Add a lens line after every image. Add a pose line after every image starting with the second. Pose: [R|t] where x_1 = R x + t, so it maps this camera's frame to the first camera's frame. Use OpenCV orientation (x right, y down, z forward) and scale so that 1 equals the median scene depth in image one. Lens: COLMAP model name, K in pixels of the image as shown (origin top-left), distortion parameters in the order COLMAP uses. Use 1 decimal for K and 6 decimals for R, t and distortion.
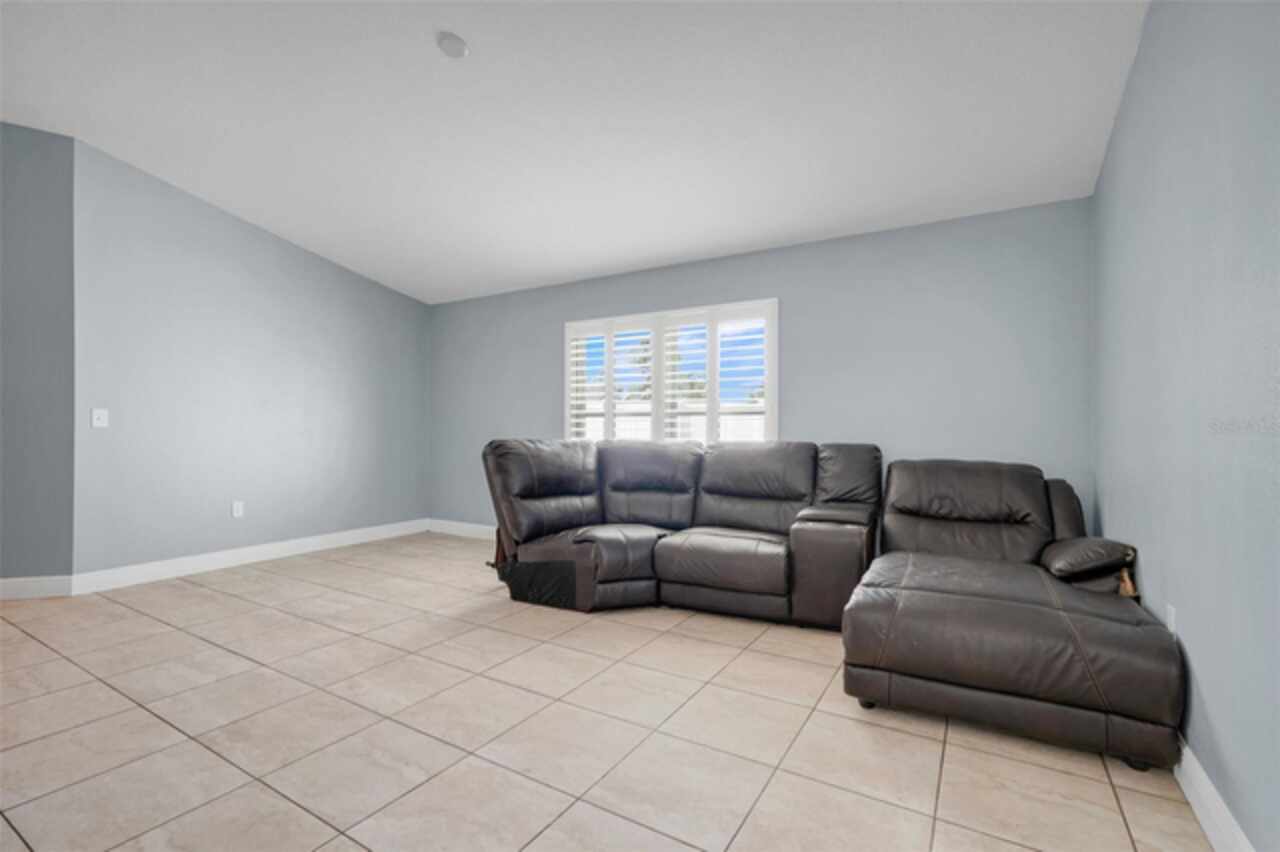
lens RADIAL K [[571.9, 0, 633.0], [0, 571.9, 434.6], [0, 0, 1]] dist [-0.004293, 0.002319]
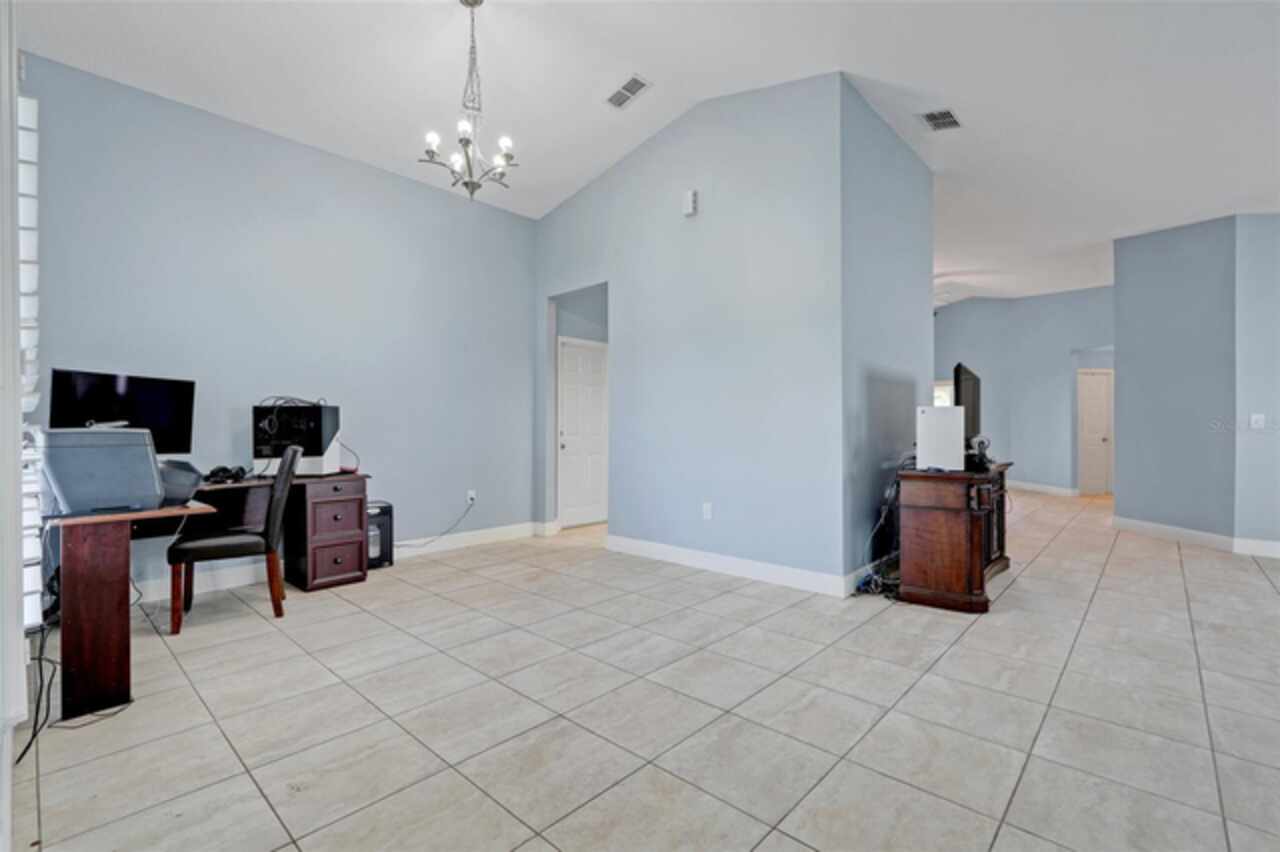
lens RADIAL K [[571.9, 0, 637.8], [0, 571.9, 437.1], [0, 0, 1]] dist [-0.004293, 0.002319]
pose [[-0.188728, 0.015306, -0.981910, 0.710519], [-0.009100, 0.999808, 0.017334, -0.003690], [0.981987, 0.012207, -0.188553, -0.165654]]
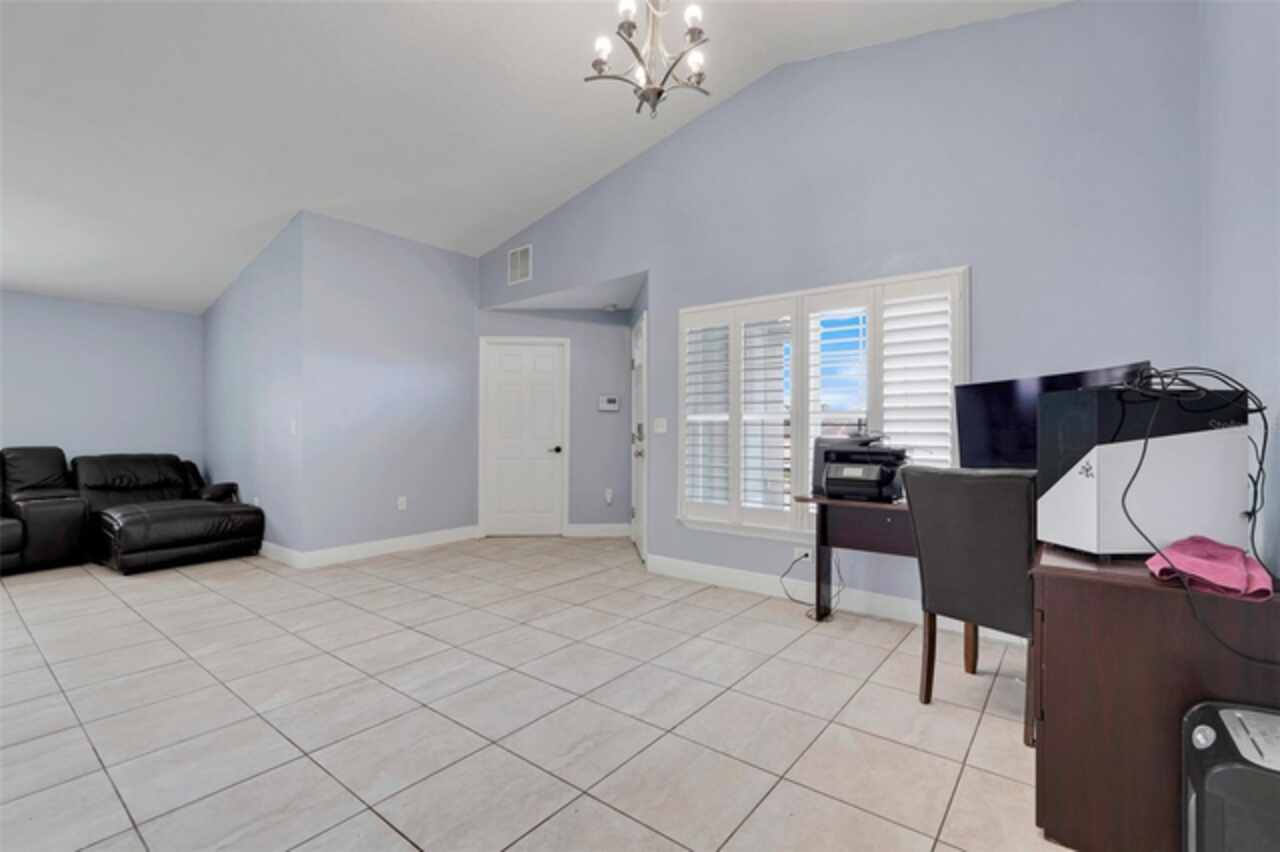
lens RADIAL K [[571.9, 0, 636.2], [0, 571.9, 425.4], [0, 0, 1]] dist [-0.004293, 0.002319]
pose [[0.115489, 0.007300, 0.993282, -0.975590], [0.009982, 0.999914, -0.008509, -0.011647], [-0.993259, 0.010897, 0.115406, -0.717807]]
